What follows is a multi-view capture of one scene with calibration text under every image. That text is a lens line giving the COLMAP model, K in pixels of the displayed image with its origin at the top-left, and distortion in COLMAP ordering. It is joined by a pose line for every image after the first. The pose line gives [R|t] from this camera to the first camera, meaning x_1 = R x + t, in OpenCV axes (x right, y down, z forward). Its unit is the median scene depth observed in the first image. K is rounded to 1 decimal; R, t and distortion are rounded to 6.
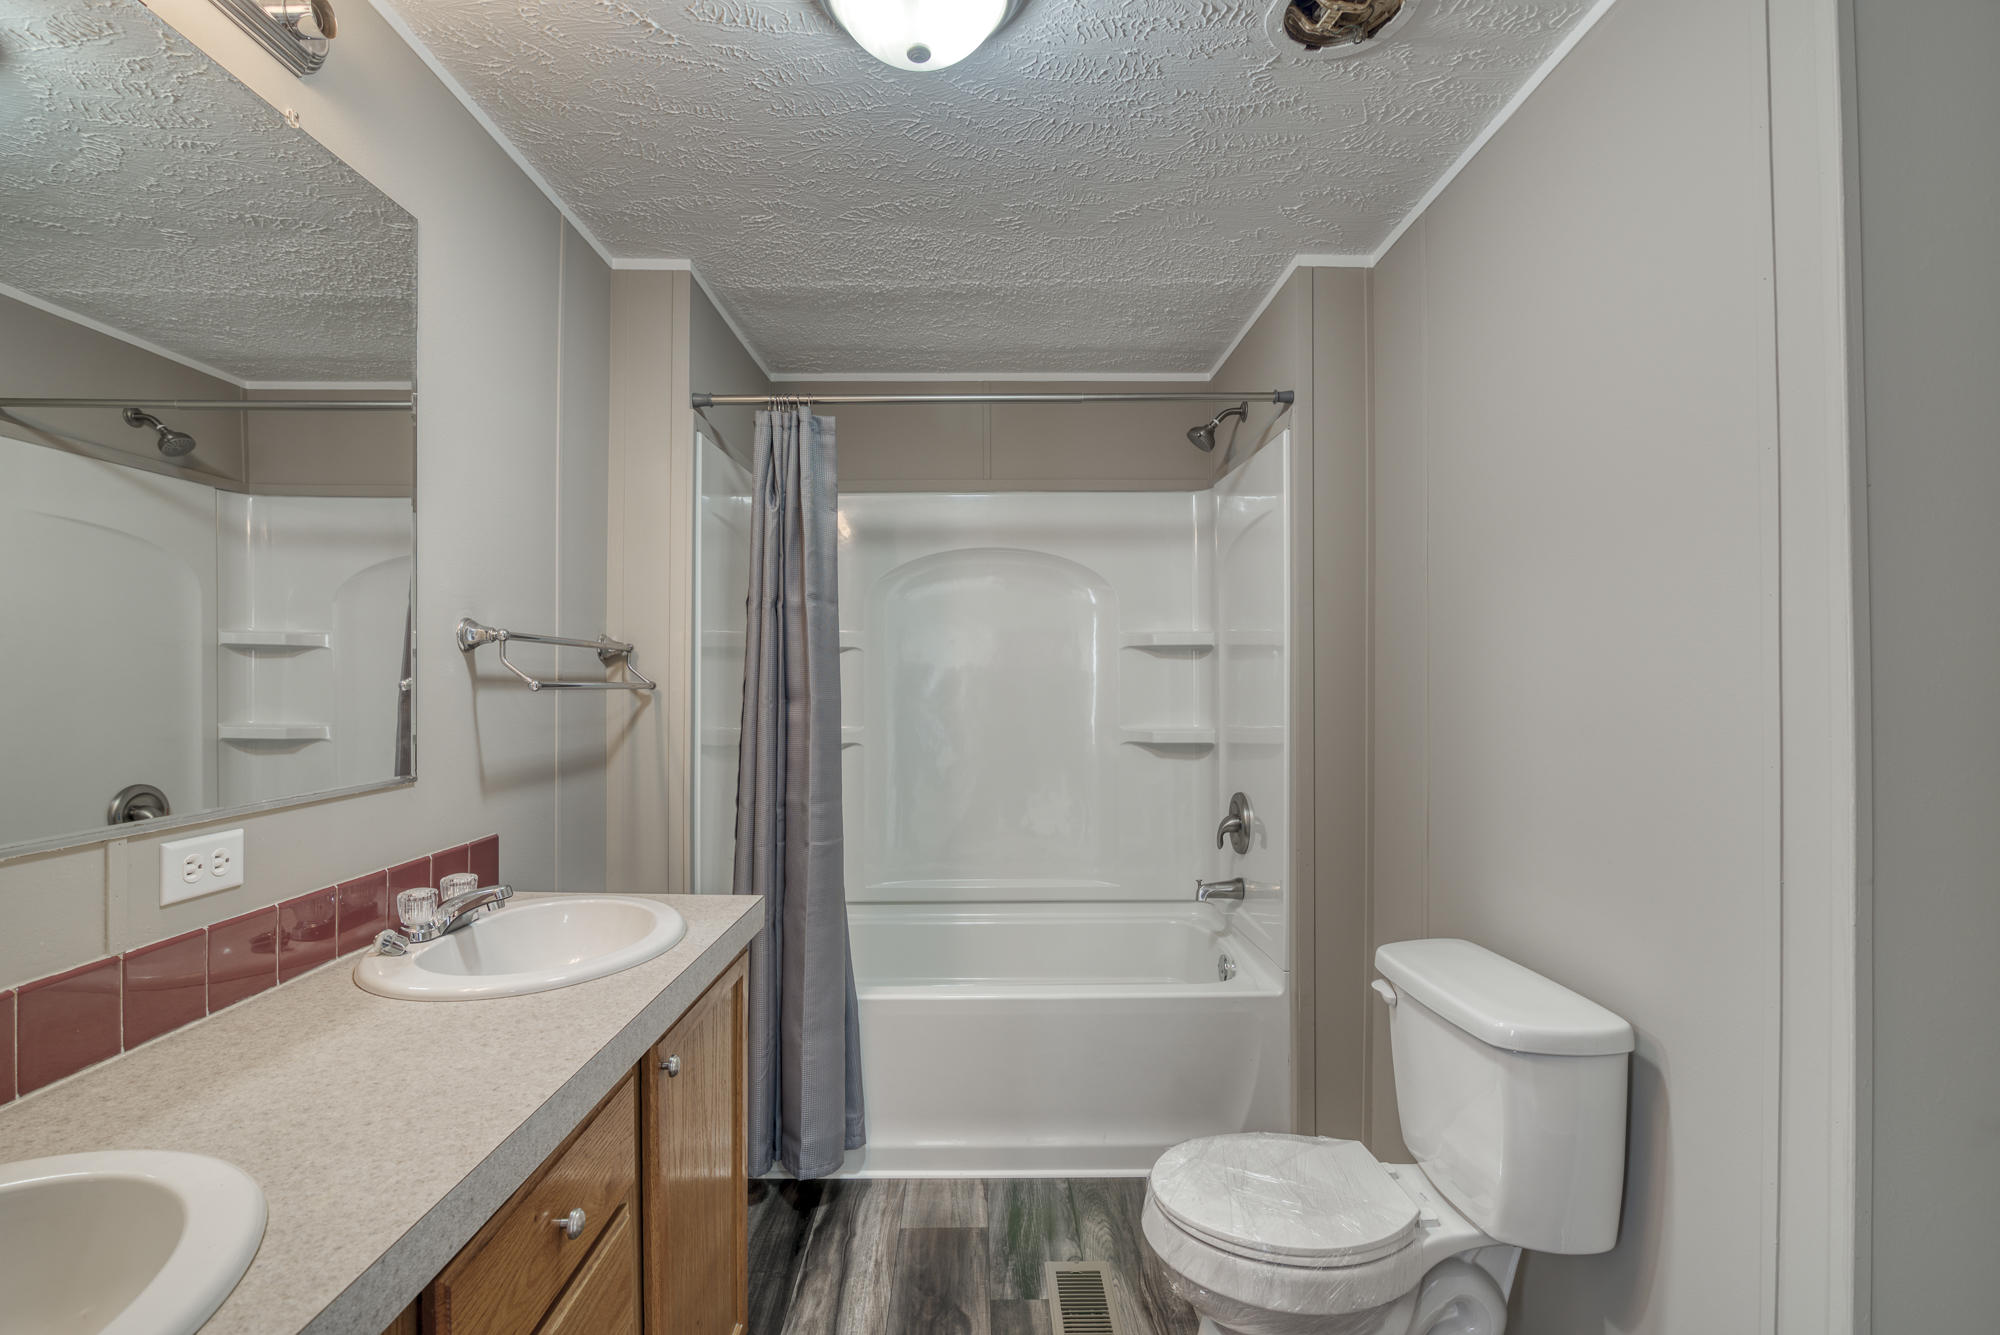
lens RADIAL K [[907.3, 0, 976.9], [0, 907.3, 671.4], [0, 0, 1]] dist [-0.025428, 0.001716]
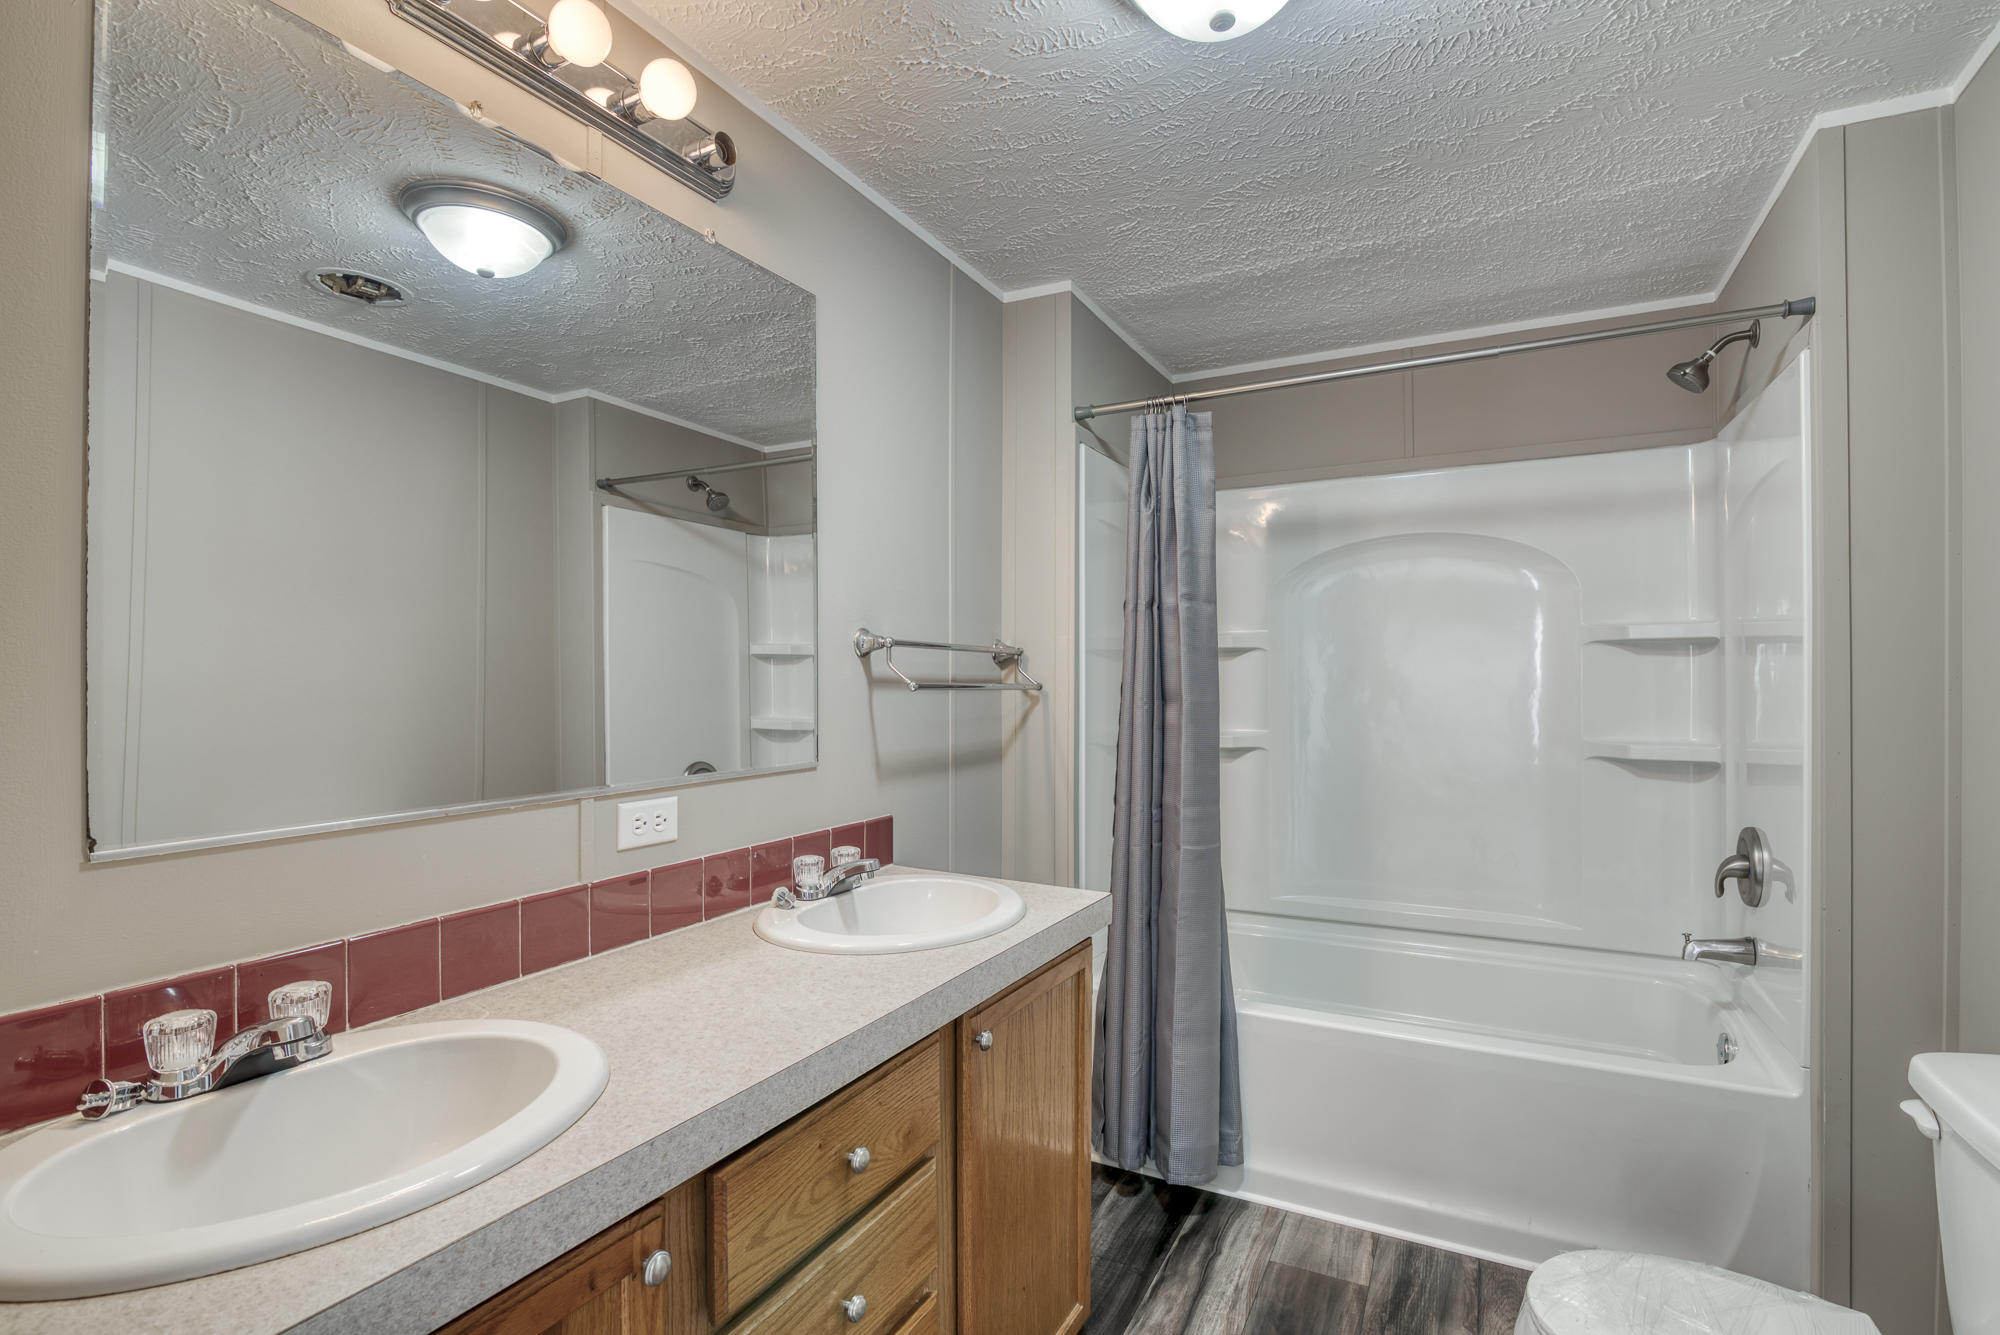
lens RADIAL K [[907.3, 0, 997.9], [0, 907.3, 676.2], [0, 0, 1]] dist [-0.025428, 0.001716]
pose [[0.883078, -0.002935, -0.469217, 0.100285], [0.004239, 0.999990, 0.001723, 0.000958], [0.469207, -0.003511, 0.883081, 0.031276]]
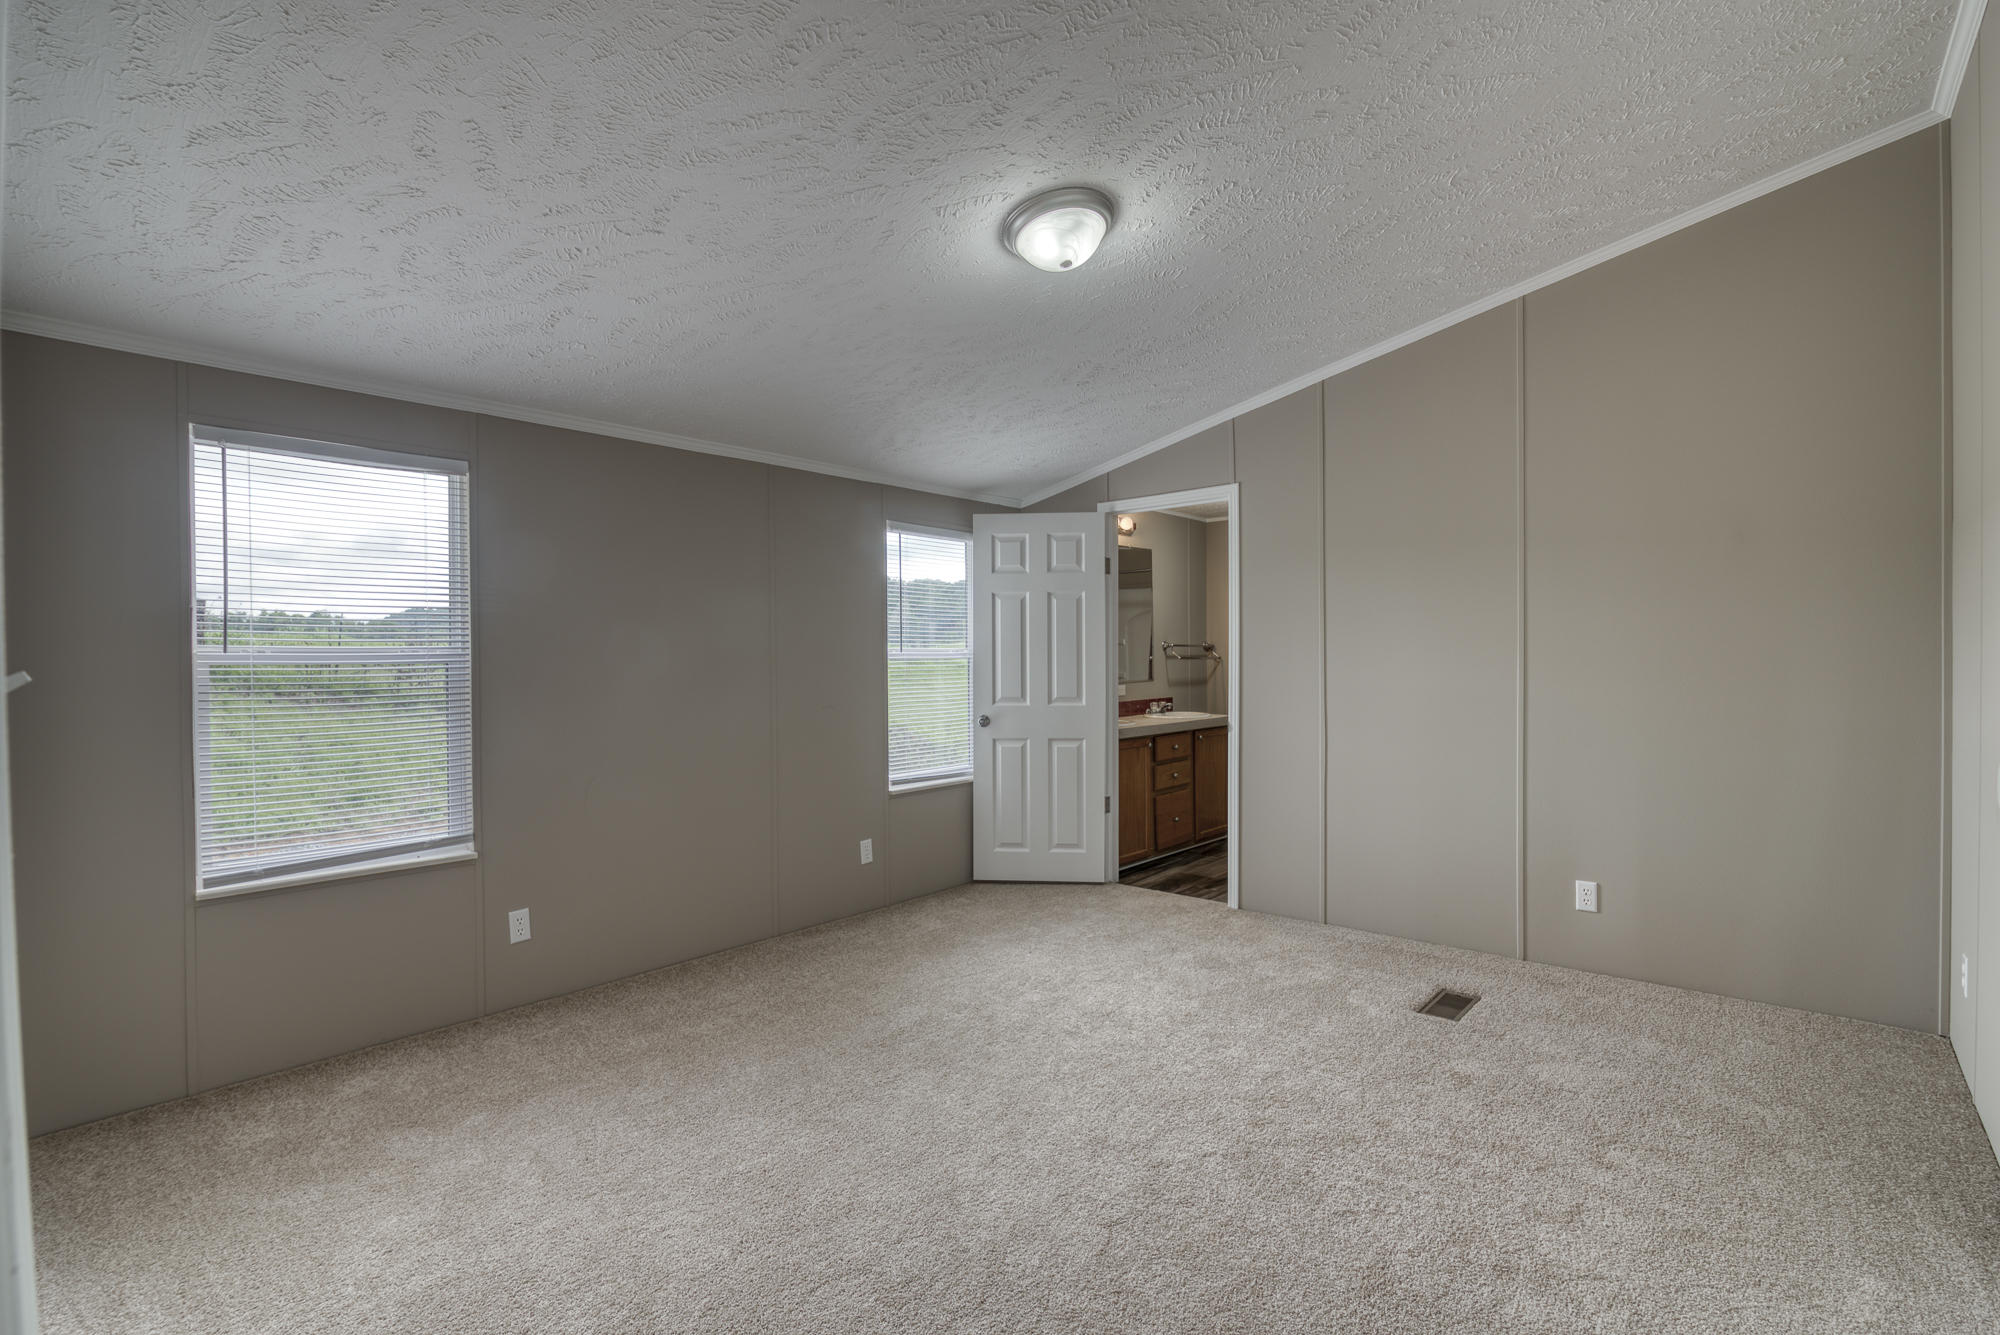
lens RADIAL K [[907.3, 0, 1005.1], [0, 907.3, 660.6], [0, 0, 1]] dist [-0.025428, 0.001716]
pose [[0.751574, 0.000919, -0.659648, 1.128928], [0.013961, 0.999753, 0.017300, -0.039188], [0.659501, -0.022212, 0.751375, -1.807080]]
